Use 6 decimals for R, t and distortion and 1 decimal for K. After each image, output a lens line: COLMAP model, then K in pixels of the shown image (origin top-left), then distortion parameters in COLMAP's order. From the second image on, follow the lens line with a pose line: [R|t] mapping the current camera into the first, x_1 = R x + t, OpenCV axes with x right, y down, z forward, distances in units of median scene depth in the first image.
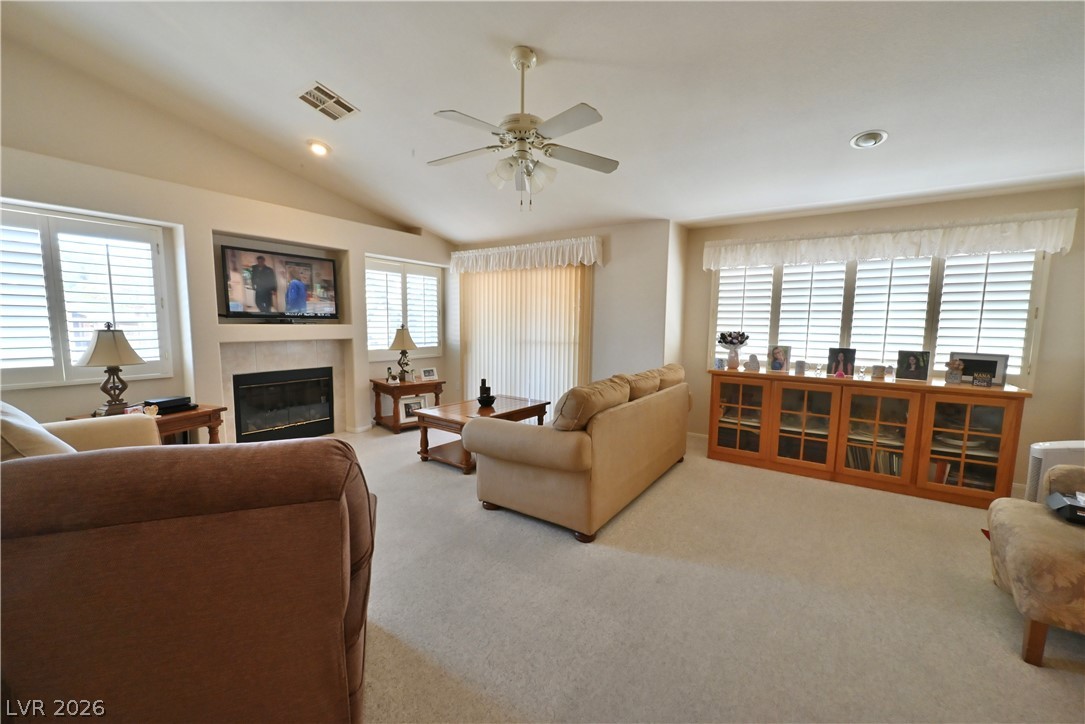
lens RADIAL K [[422.7, 0, 544.7], [0, 422.7, 367.2], [0, 0, 1]] dist [-0.001340, 0.000357]
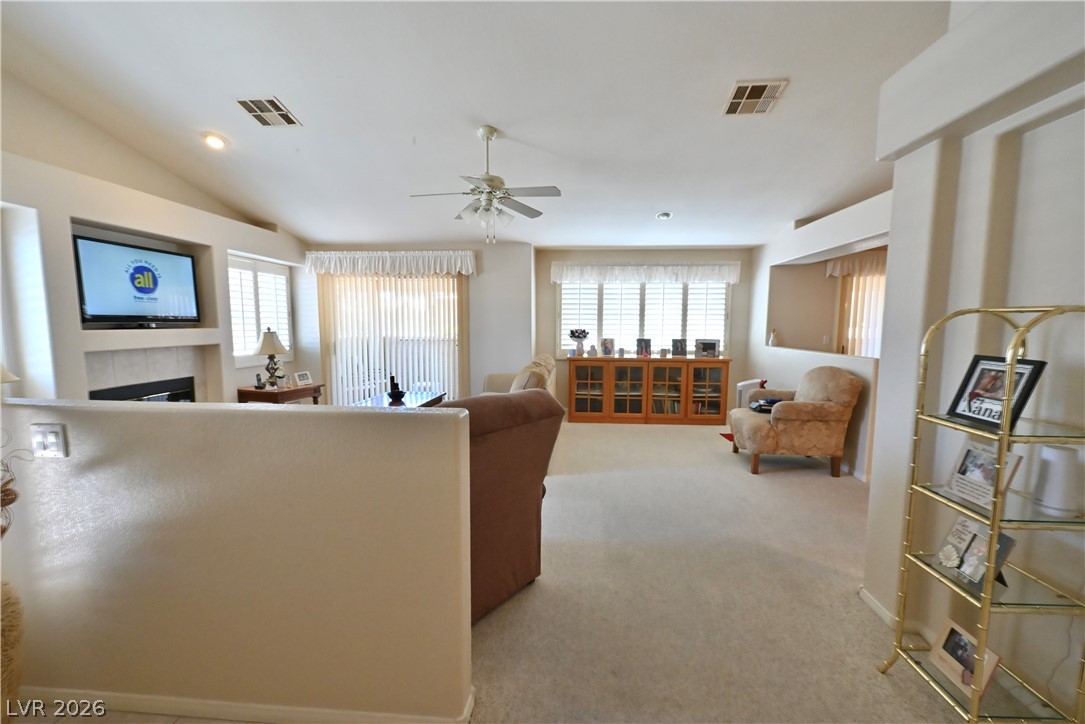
lens RADIAL K [[441.0, 0, 543.7], [0, 441.0, 367.9], [0, 0, 1]] dist [-0.000551, 0.000105]
pose [[0.861296, -0.060712, 0.504463, -0.399752], [0.060730, 0.998019, 0.016424, 0.012600], [-0.504461, 0.016490, 0.863277, -0.193431]]
